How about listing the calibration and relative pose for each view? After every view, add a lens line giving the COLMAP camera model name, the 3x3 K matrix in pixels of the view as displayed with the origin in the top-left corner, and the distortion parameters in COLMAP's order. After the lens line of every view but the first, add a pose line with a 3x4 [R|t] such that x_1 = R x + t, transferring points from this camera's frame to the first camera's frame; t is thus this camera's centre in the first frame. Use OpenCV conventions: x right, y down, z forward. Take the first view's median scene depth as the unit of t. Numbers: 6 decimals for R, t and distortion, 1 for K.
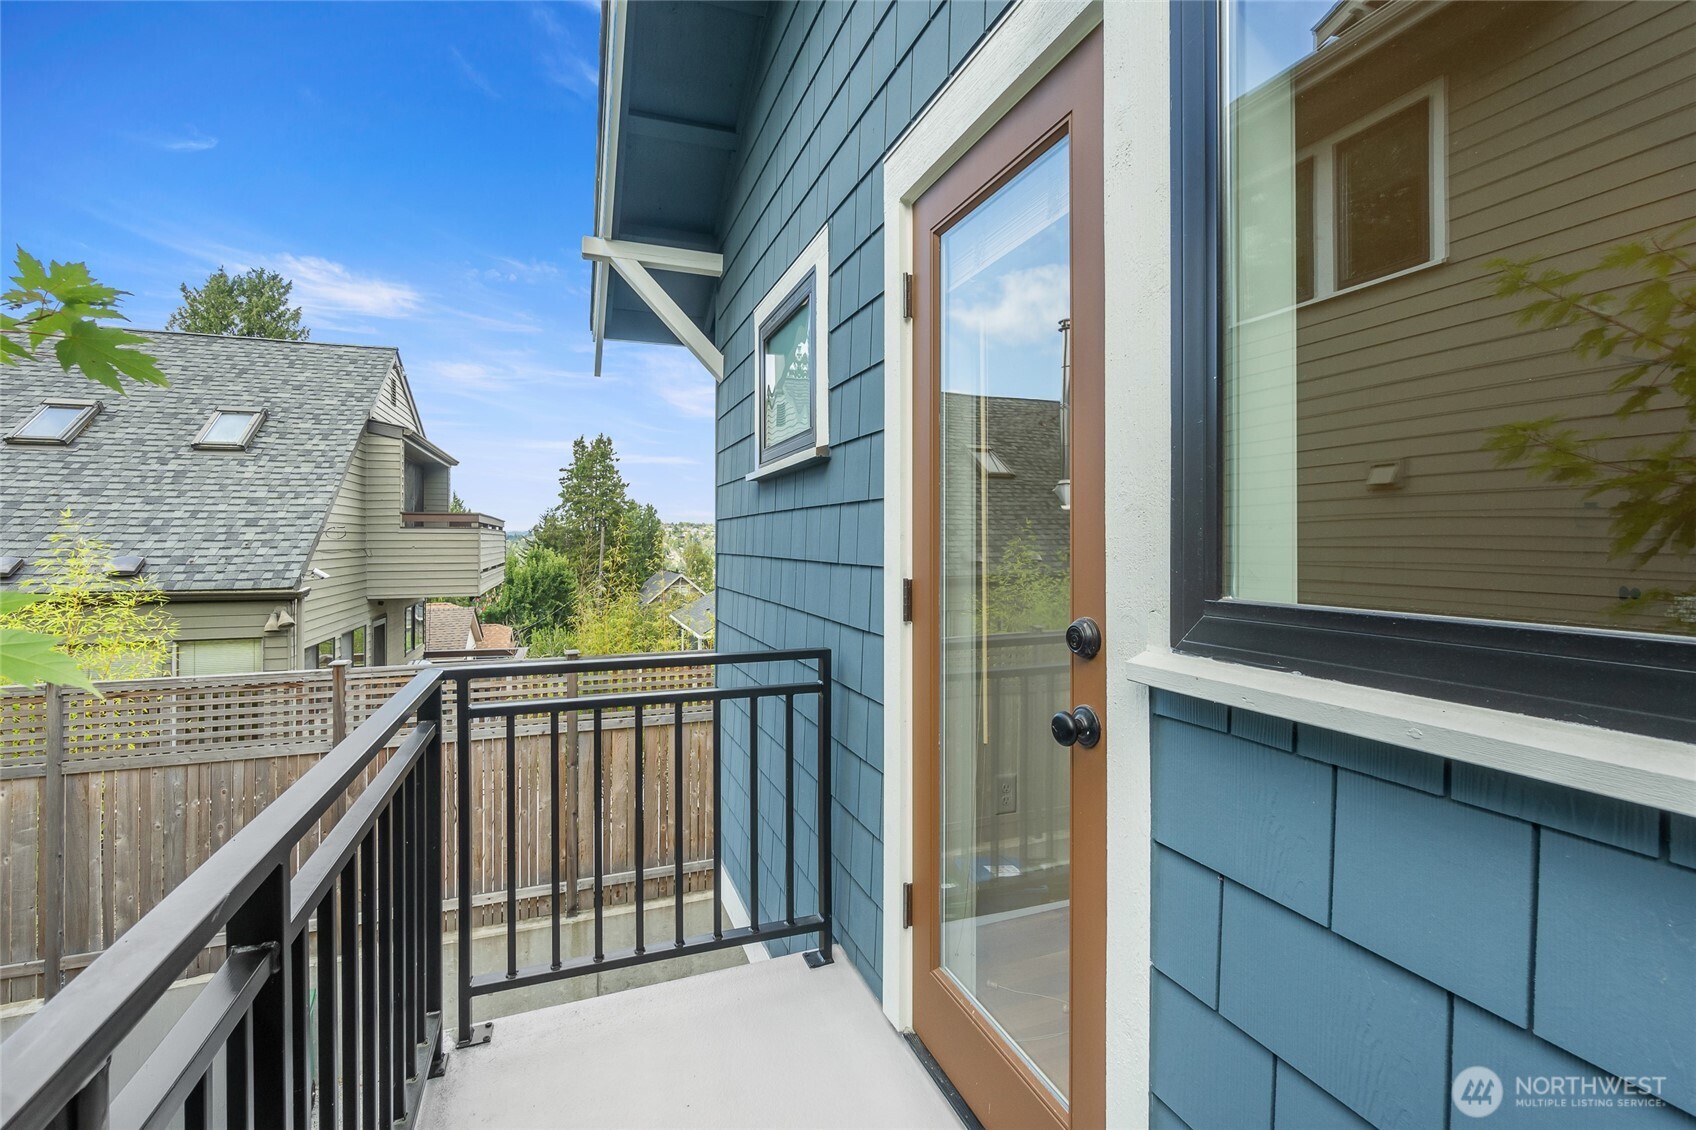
lens RADIAL K [[739.7, 0, 839.5], [0, 739.7, 552.1], [0, 0, 1]] dist [-0.003377, 0.000045]
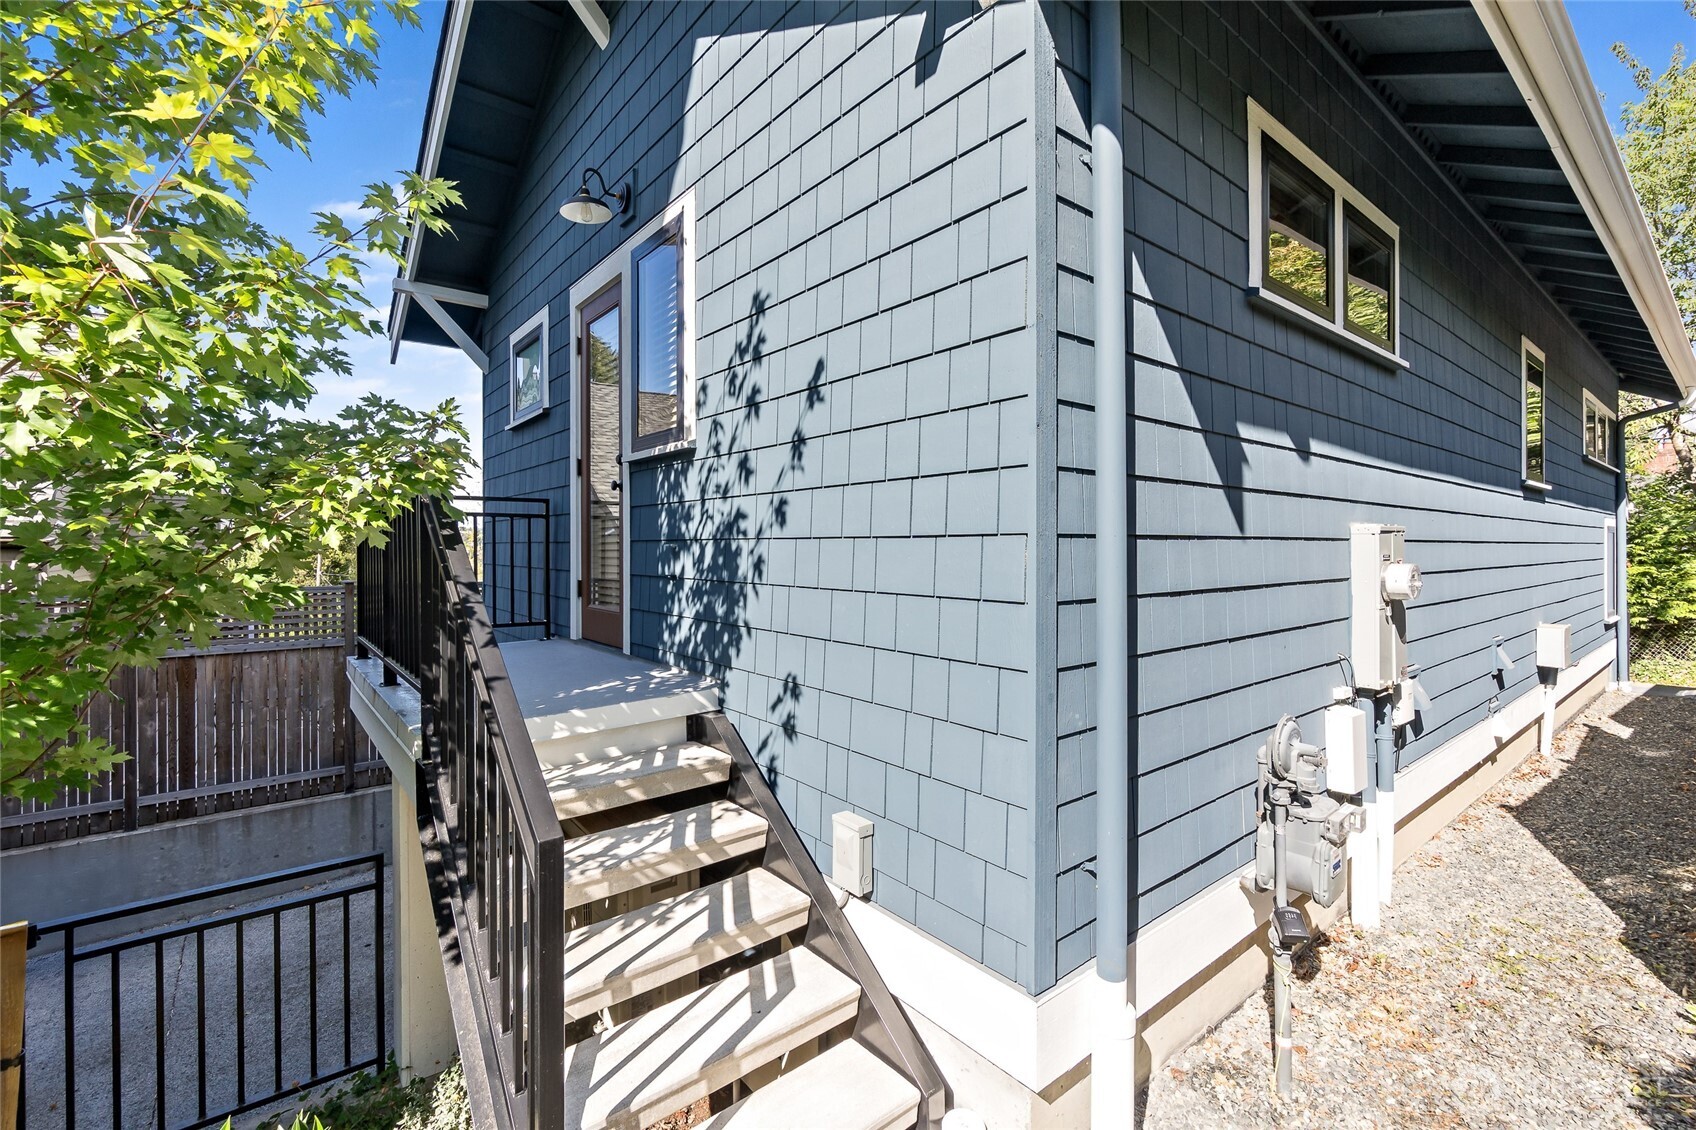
lens RADIAL K [[739.7, 0, 839.5], [0, 739.7, 552.1], [0, 0, 1]] dist [-0.003377, 0.000045]
pose [[0.952026, -0.005038, 0.305975, 0.107970], [0.006675, 0.999968, -0.004304, 0.240129], [-0.305944, 0.006140, 0.952030, -1.077017]]
